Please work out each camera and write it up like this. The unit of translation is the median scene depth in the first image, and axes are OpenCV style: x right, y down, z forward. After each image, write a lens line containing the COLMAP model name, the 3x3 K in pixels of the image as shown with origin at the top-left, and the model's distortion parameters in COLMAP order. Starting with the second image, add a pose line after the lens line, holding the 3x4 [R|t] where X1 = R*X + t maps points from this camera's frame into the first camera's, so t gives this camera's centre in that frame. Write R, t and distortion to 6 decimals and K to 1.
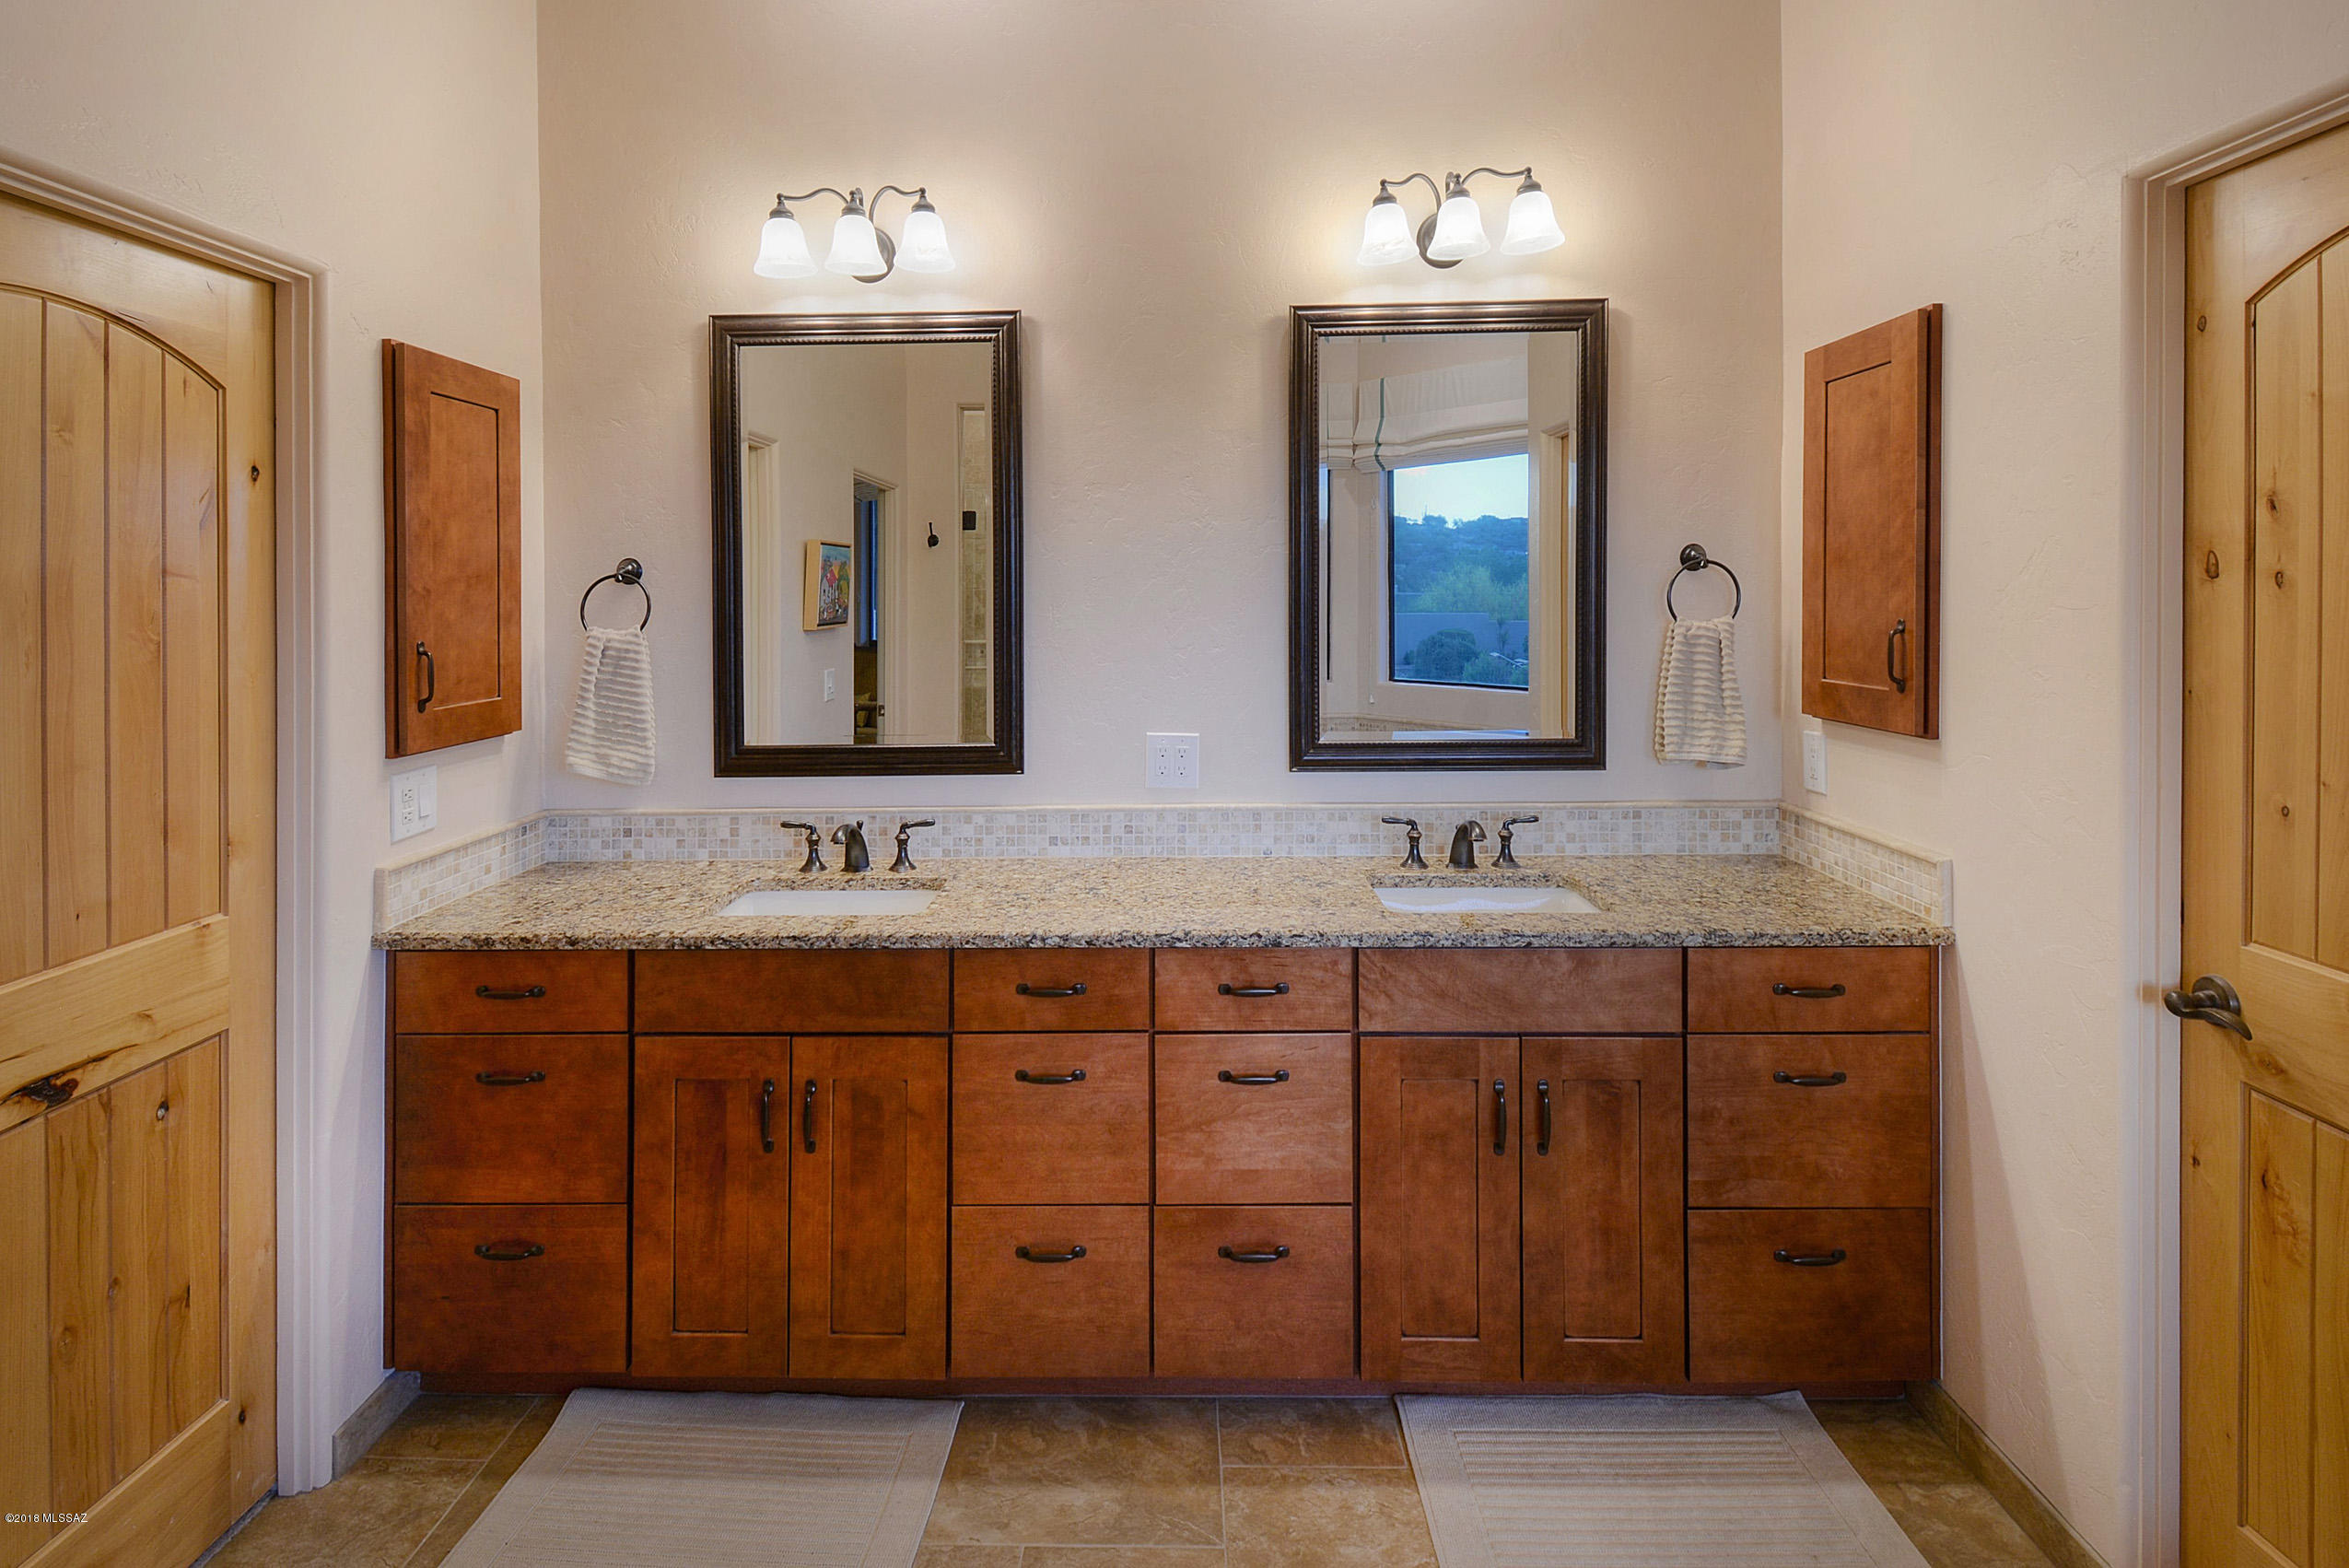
lens RADIAL K [[1125.3, 0, 1172.3], [0, 1125.3, 631.7], [0, 0, 1]] dist [0.018739, -0.015605]
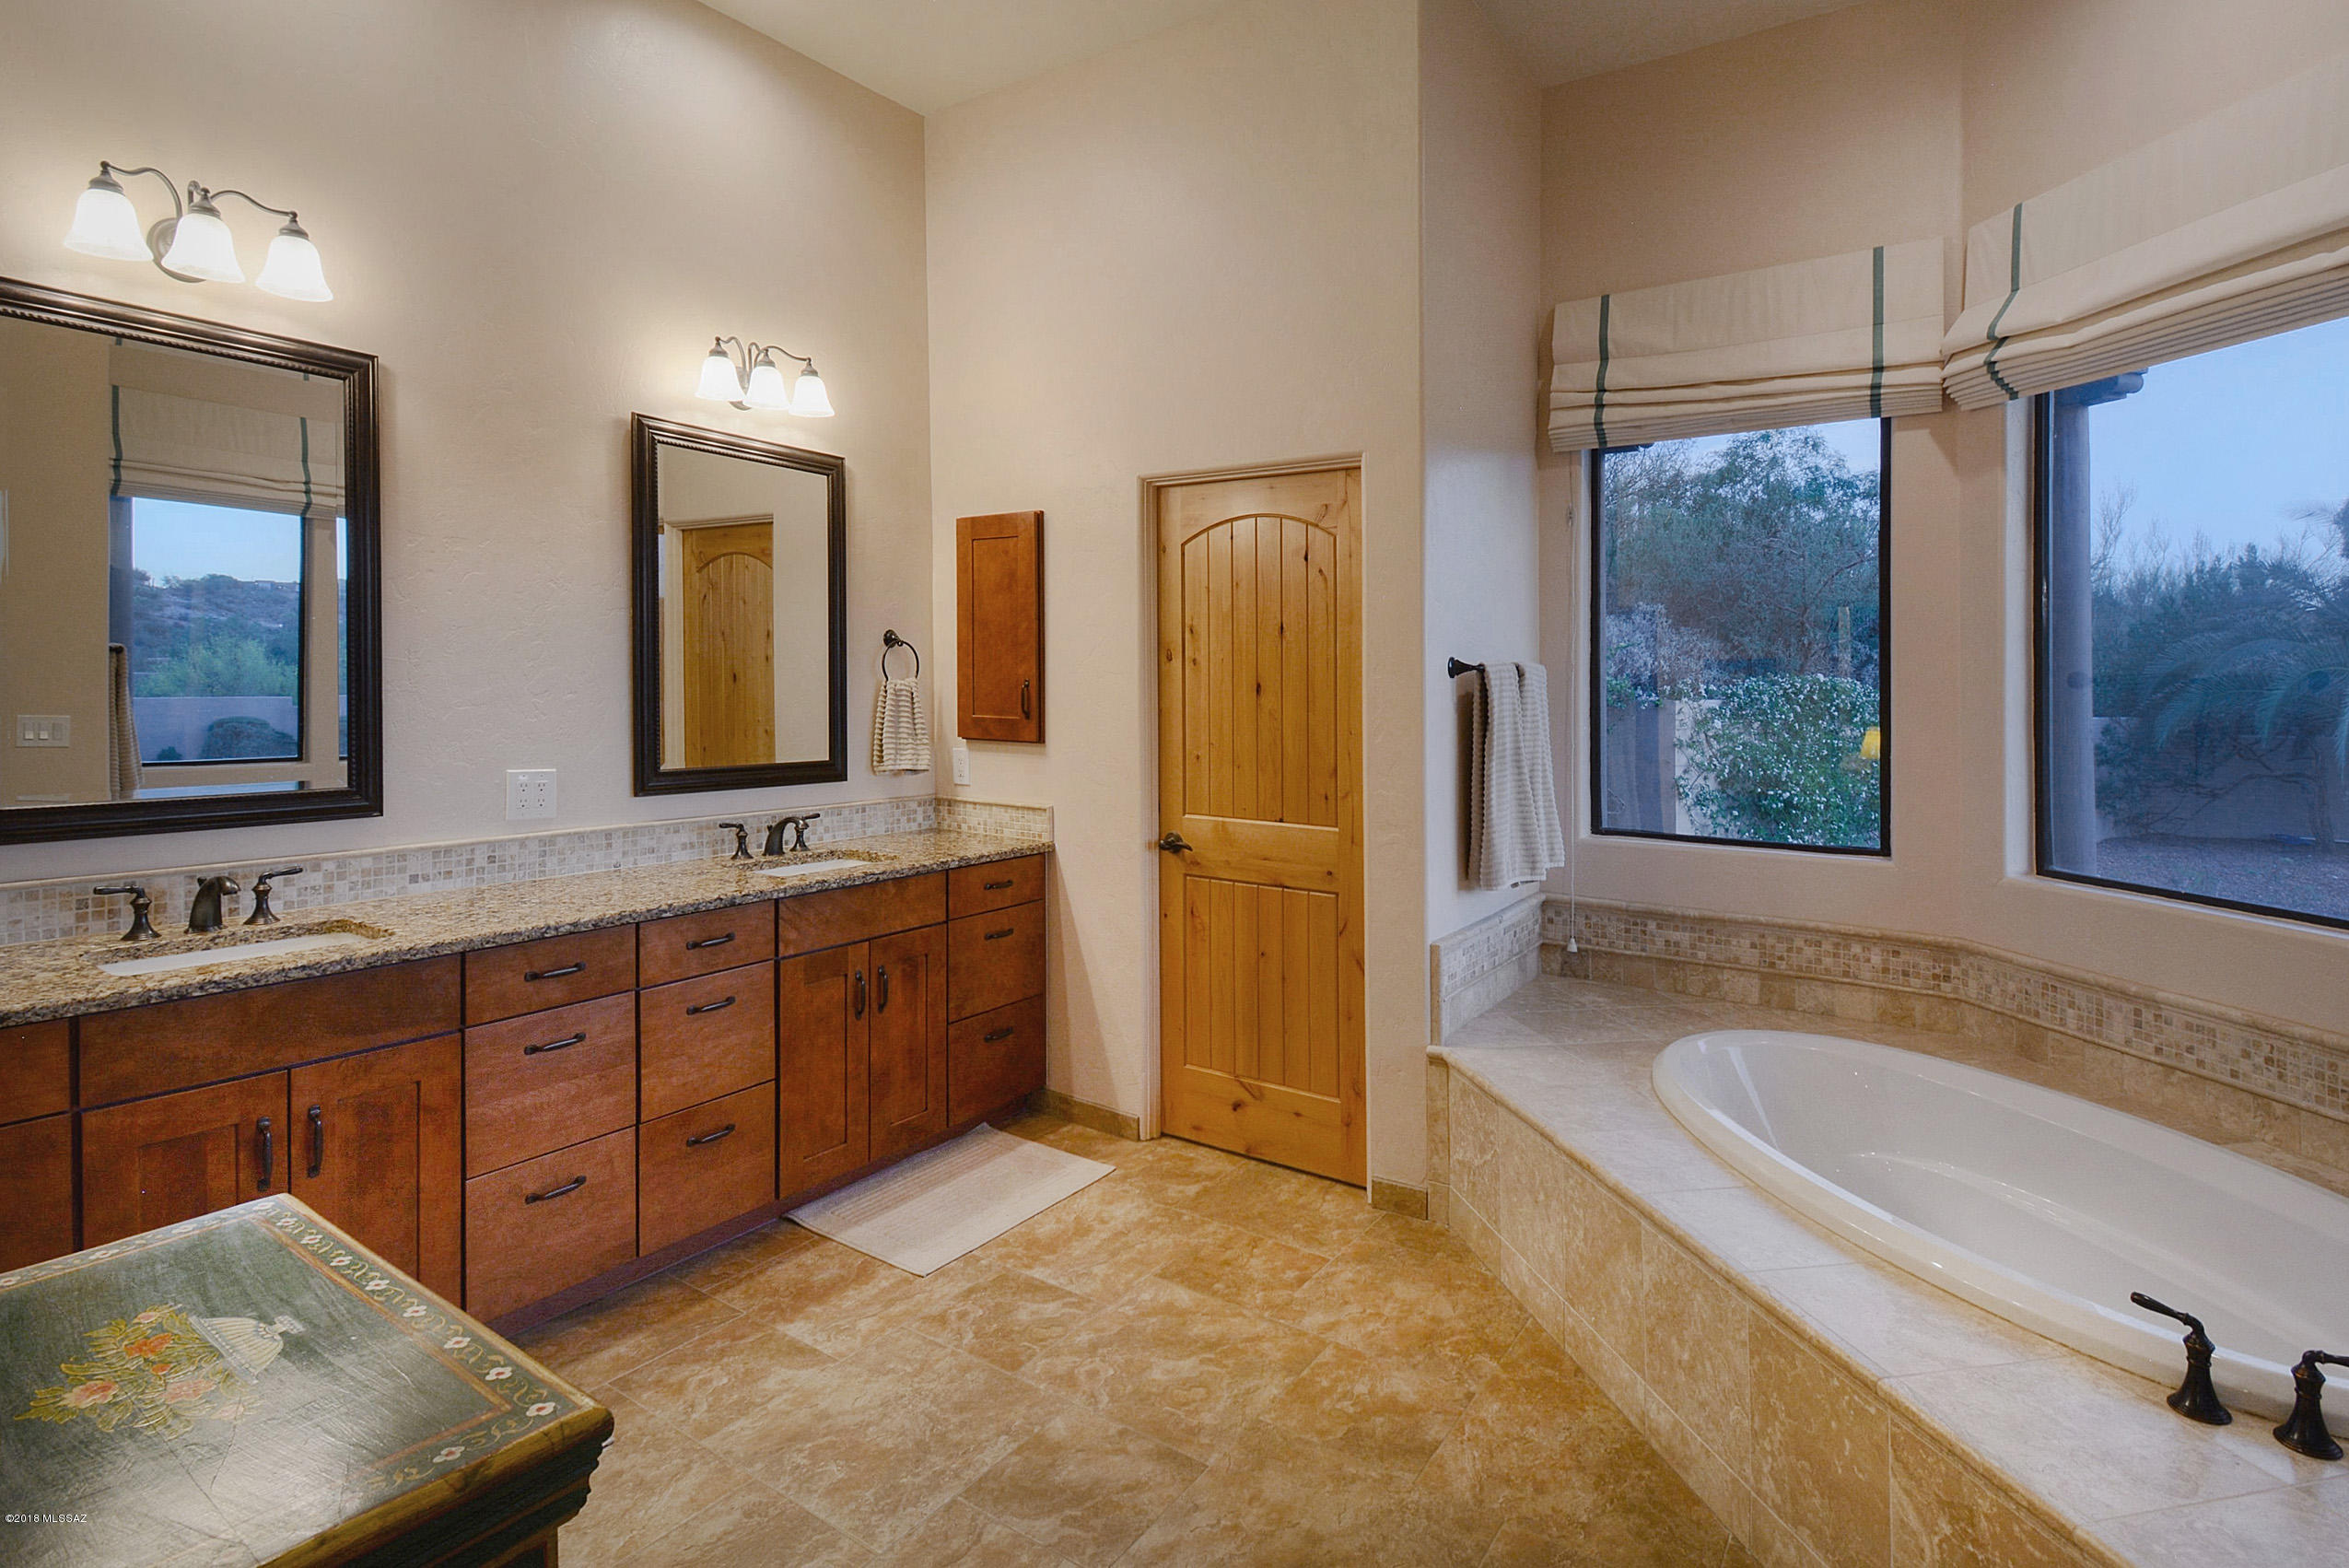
lens RADIAL K [[1120.0, 0, 1183.0], [0, 1120.0, 720.6], [0, 0, 1]] dist [-0.000868, -0.000528]
pose [[0.550332, -0.005838, 0.834926, -0.733153], [0.005633, 0.999979, 0.003279, 0.050546], [-0.834927, 0.002899, 0.550353, -0.212666]]
